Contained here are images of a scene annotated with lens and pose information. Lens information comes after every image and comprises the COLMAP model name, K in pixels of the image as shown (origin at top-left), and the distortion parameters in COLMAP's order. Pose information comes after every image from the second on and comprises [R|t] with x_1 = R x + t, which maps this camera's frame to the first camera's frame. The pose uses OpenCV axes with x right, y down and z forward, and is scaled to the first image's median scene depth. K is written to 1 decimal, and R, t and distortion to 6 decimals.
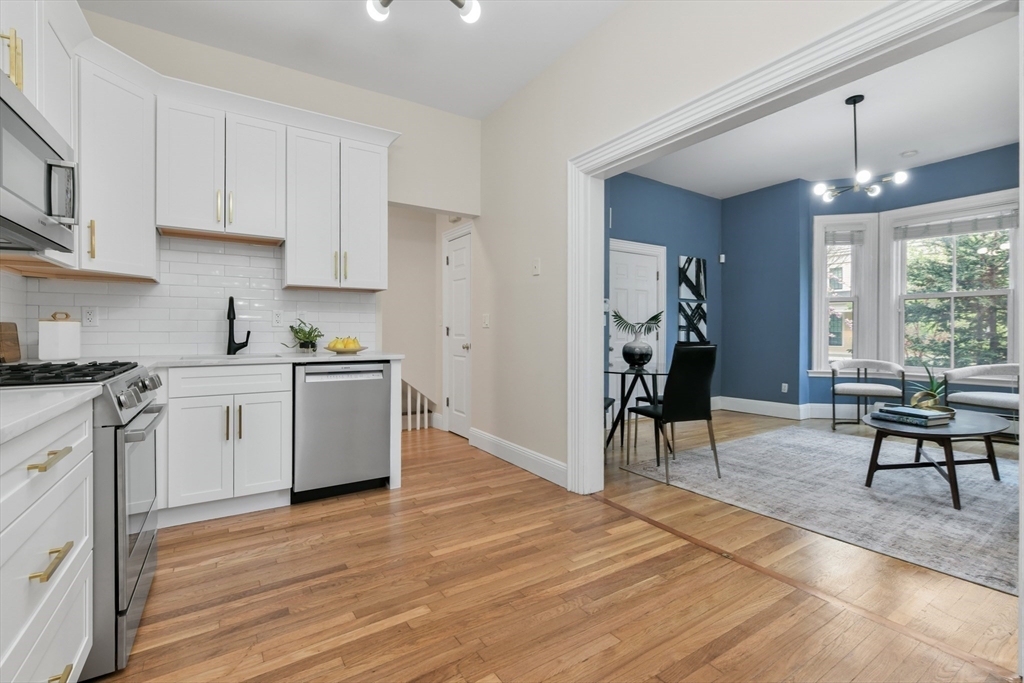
lens RADIAL K [[458.8, 0, 517.6], [0, 458.8, 334.3], [0, 0, 1]] dist [-0.000494, 0.000123]
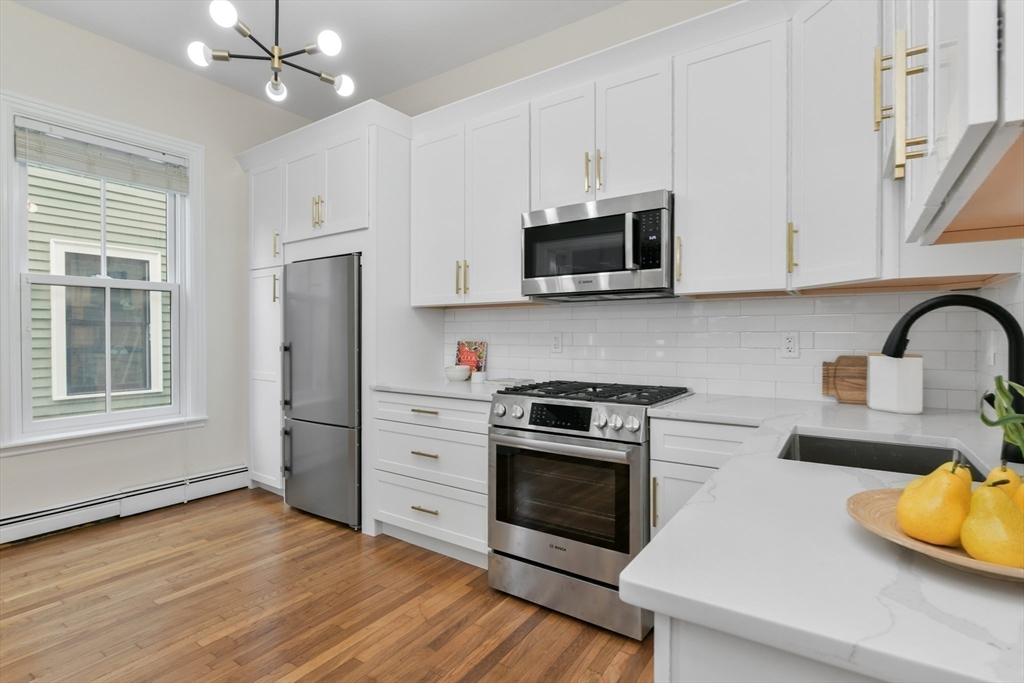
lens RADIAL K [[503.9, 0, 514.3], [0, 503.9, 337.9], [0, 0, 1]] dist [-0.002582, -0.000290]
pose [[-0.922229, -0.001641, -0.386640, -0.112998], [-0.006221, 0.999925, 0.010594, -0.038457], [0.386594, 0.012175, -0.922170, 0.964687]]
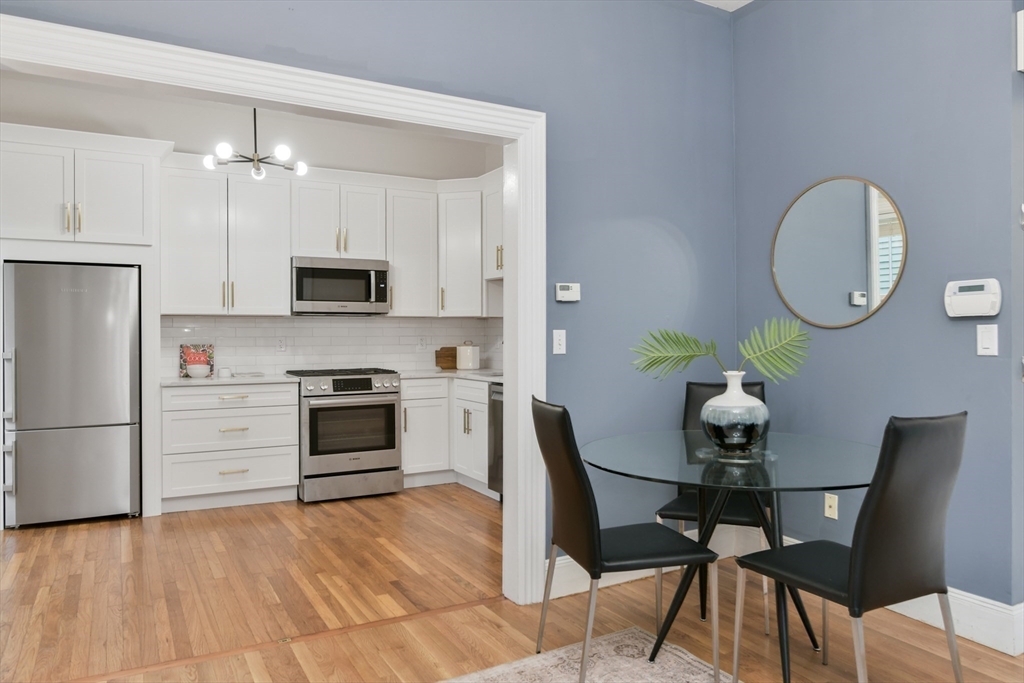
lens RADIAL K [[705.5, 0, 517.1], [0, 705.5, 336.6], [0, 0, 1]] dist [-0.006312, -0.001341]
pose [[-0.069851, -0.000733, -0.997557, 0.996160], [-0.003588, 0.999993, -0.000484, -0.040029], [0.997551, 0.003545, -0.069853, 0.883152]]
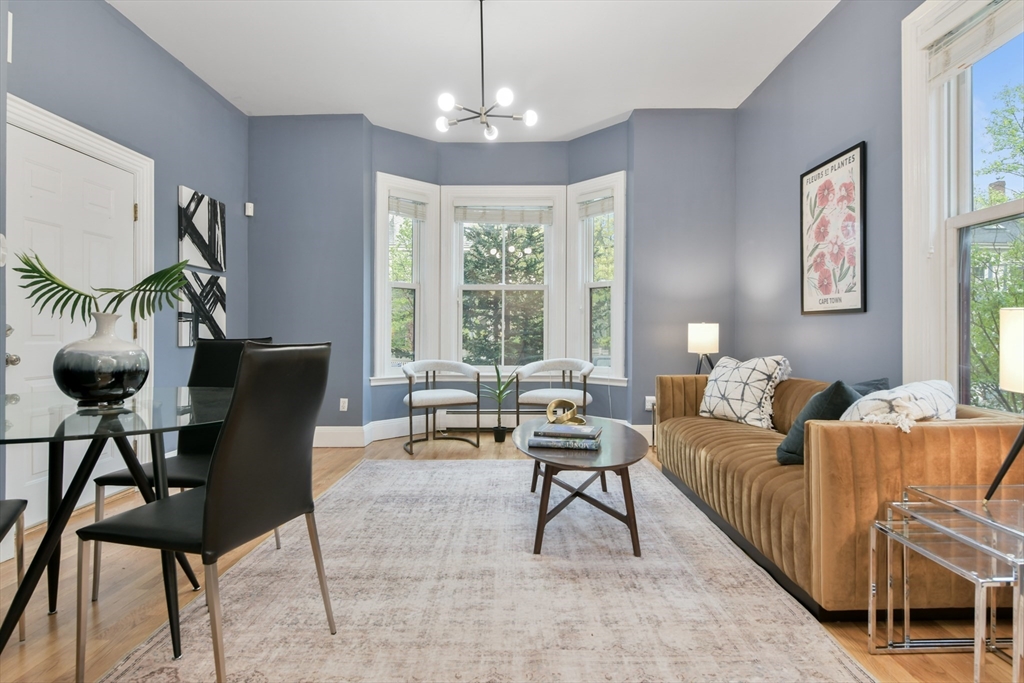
lens RADIAL K [[524.9, 0, 516.3], [0, 524.9, 335.6], [0, 0, 1]] dist [-0.003865, -0.000564]
pose [[0.567374, -0.003531, 0.823453, 0.101486], [0.001243, 0.999993, 0.003432, 0.012341], [-0.823459, -0.000923, 0.567374, 0.494089]]
